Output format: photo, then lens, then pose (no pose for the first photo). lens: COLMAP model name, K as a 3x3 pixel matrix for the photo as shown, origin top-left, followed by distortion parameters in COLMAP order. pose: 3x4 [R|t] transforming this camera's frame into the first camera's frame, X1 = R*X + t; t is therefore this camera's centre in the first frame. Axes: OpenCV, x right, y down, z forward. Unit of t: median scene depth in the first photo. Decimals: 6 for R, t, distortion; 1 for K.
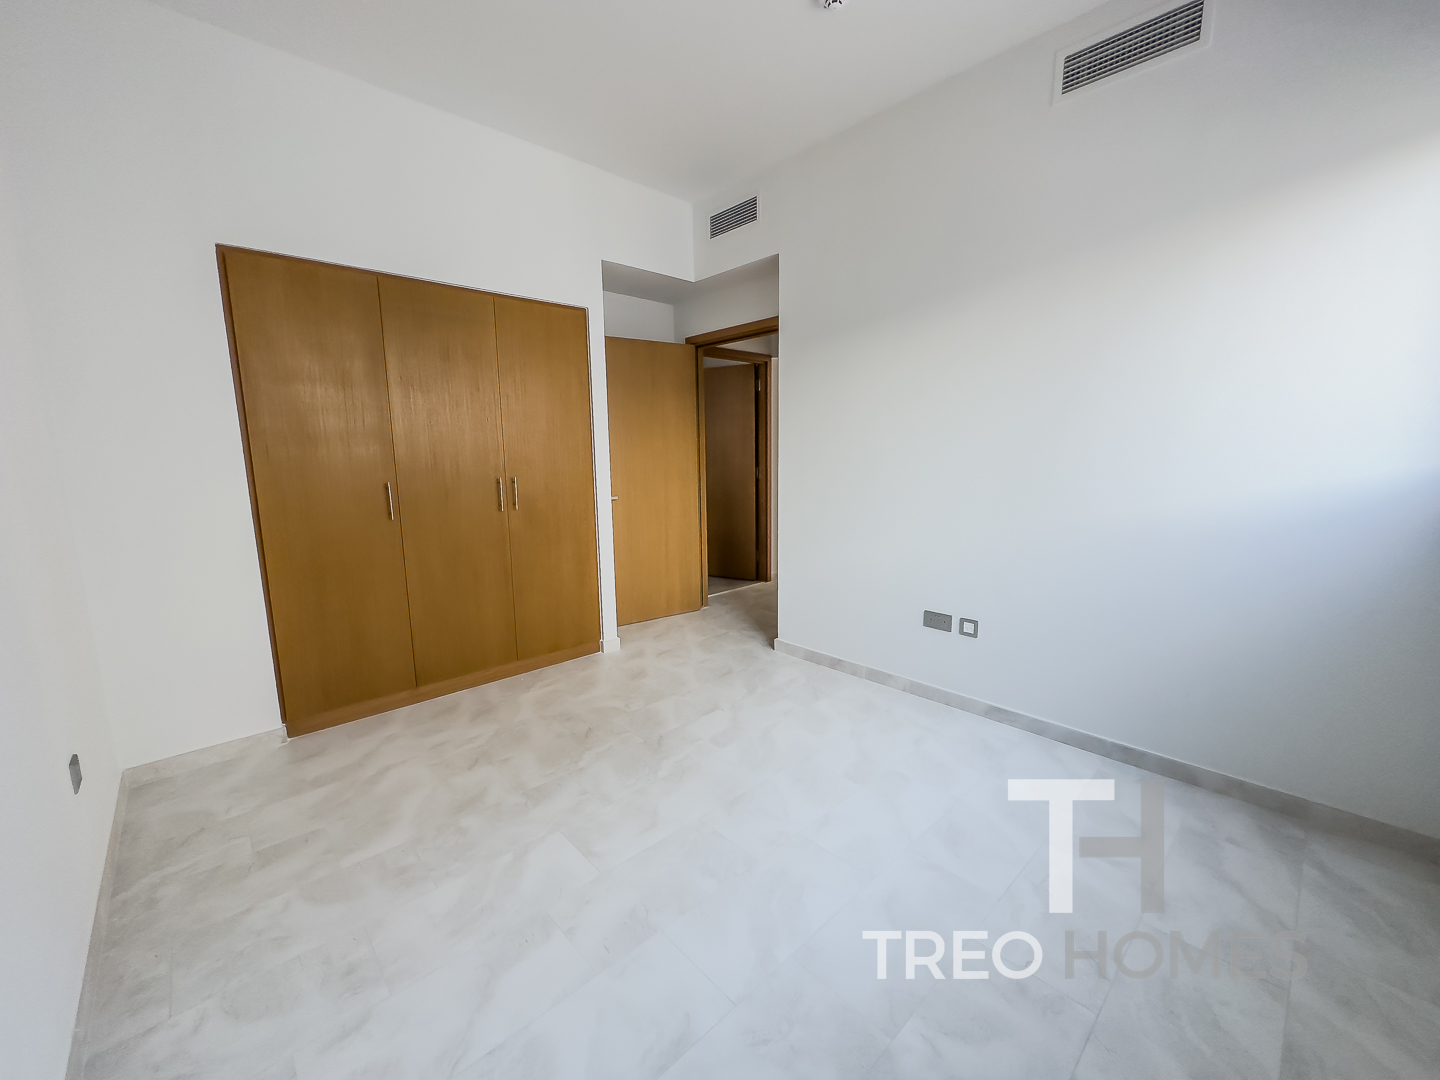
lens RADIAL K [[584.7, 0, 721.8], [0, 584.7, 539.5], [0, 0, 1]] dist [-0.001034, 0.000047]
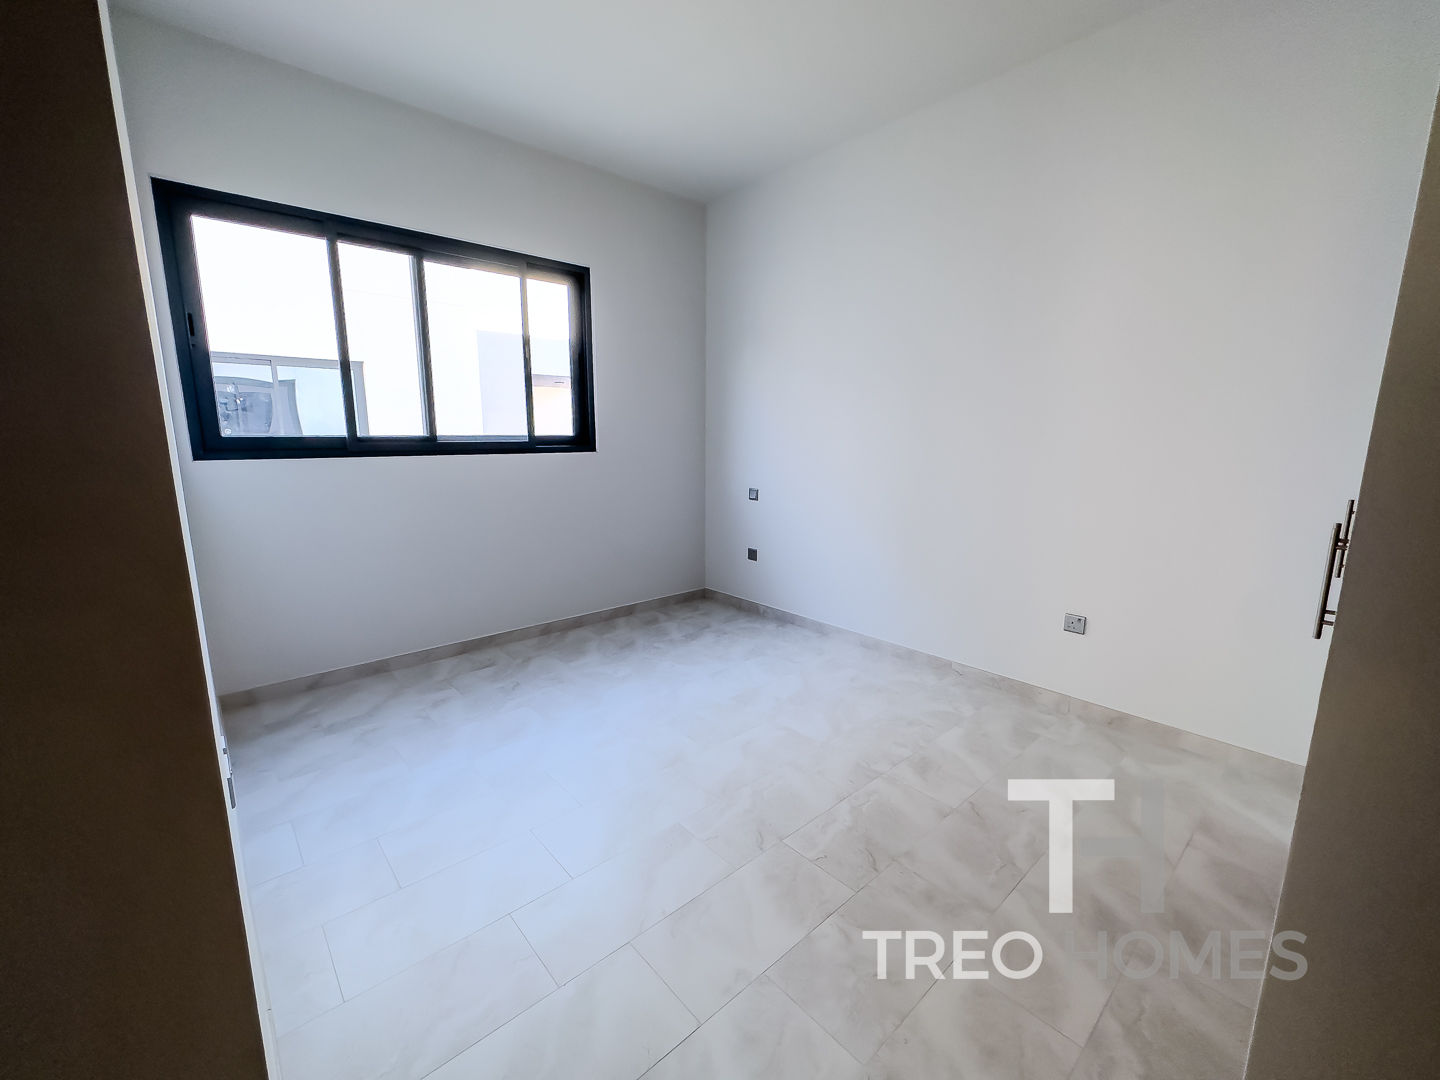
lens RADIAL K [[584.7, 0, 721.8], [0, 584.7, 535.7], [0, 0, 1]] dist [-0.001034, 0.000047]
pose [[-0.999813, 0.004831, 0.018733, -0.086890], [0.010587, 0.947097, 0.320774, -0.289000], [-0.016192, 0.320913, -0.946970, 1.855342]]
